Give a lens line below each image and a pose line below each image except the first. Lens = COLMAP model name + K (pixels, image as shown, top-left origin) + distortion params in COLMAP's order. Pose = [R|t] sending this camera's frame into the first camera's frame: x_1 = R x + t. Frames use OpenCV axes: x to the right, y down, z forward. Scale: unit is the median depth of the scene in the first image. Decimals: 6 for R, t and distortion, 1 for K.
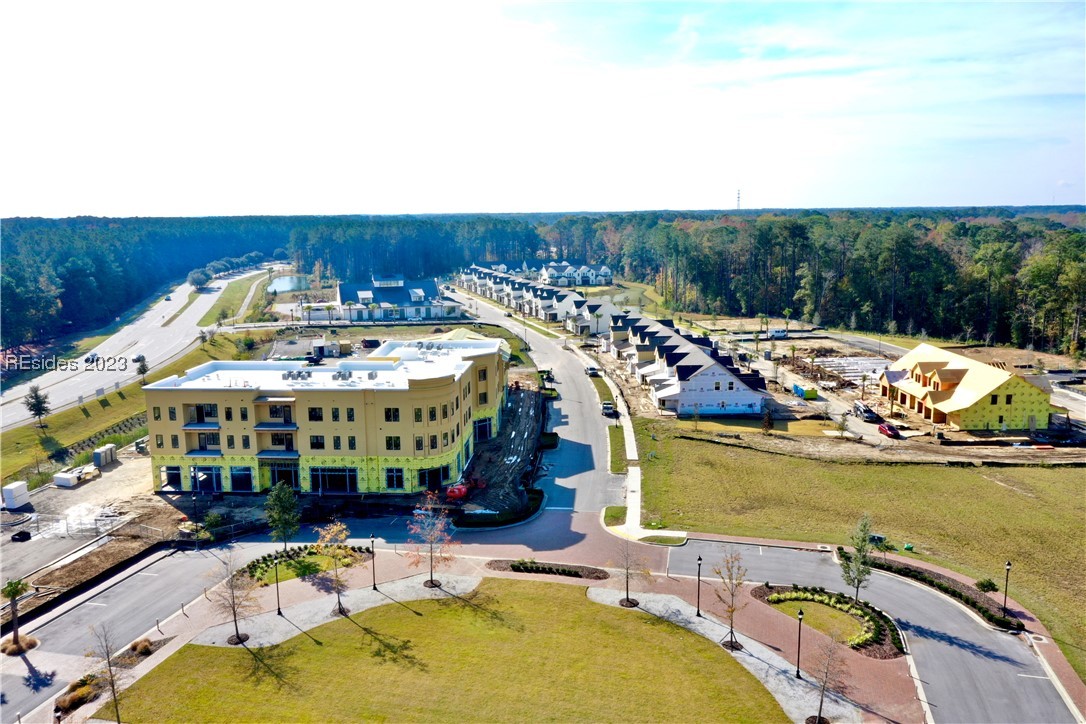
lens RADIAL K [[866.0, 0, 543.0], [0, 866.0, 362.0], [0, 0, 1]] dist [0.008633, -0.002181]
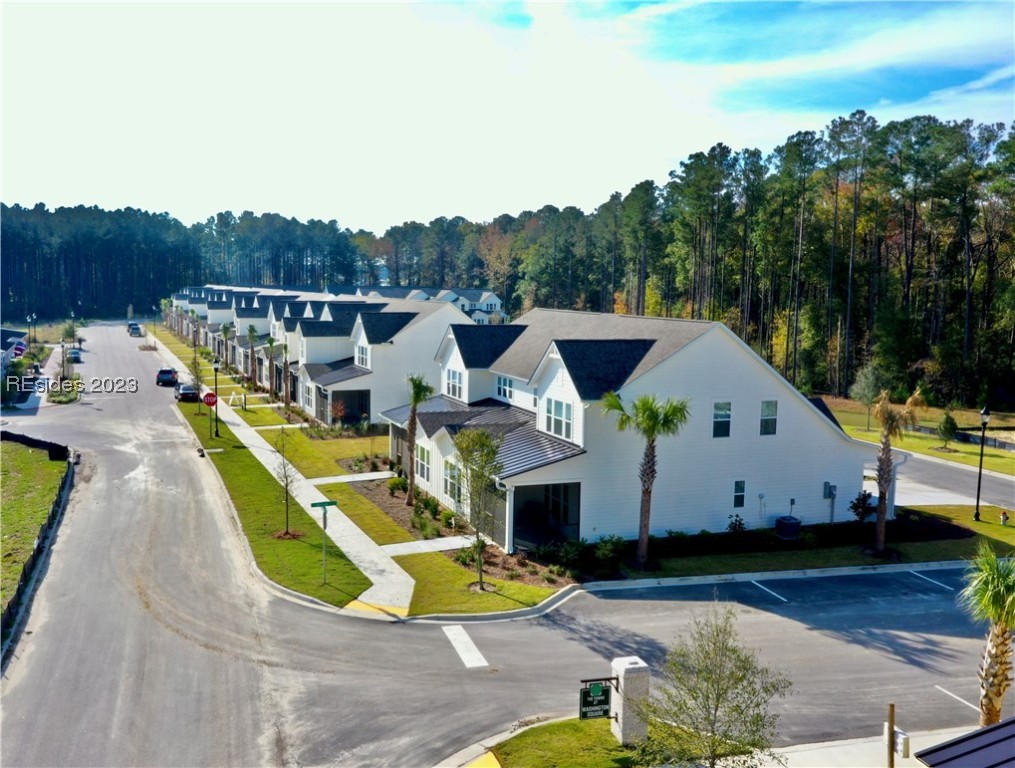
lens RADIAL K [[836.5, 0, 507.5], [0, 836.5, 384.0], [0, 0, 1]] dist [-0.000349, -0.000112]
pose [[0.988805, 0.010115, 0.148868, 0.019096], [-0.000974, 0.998116, -0.061350, -0.044369], [-0.149208, 0.060519, 0.986952, 0.770972]]
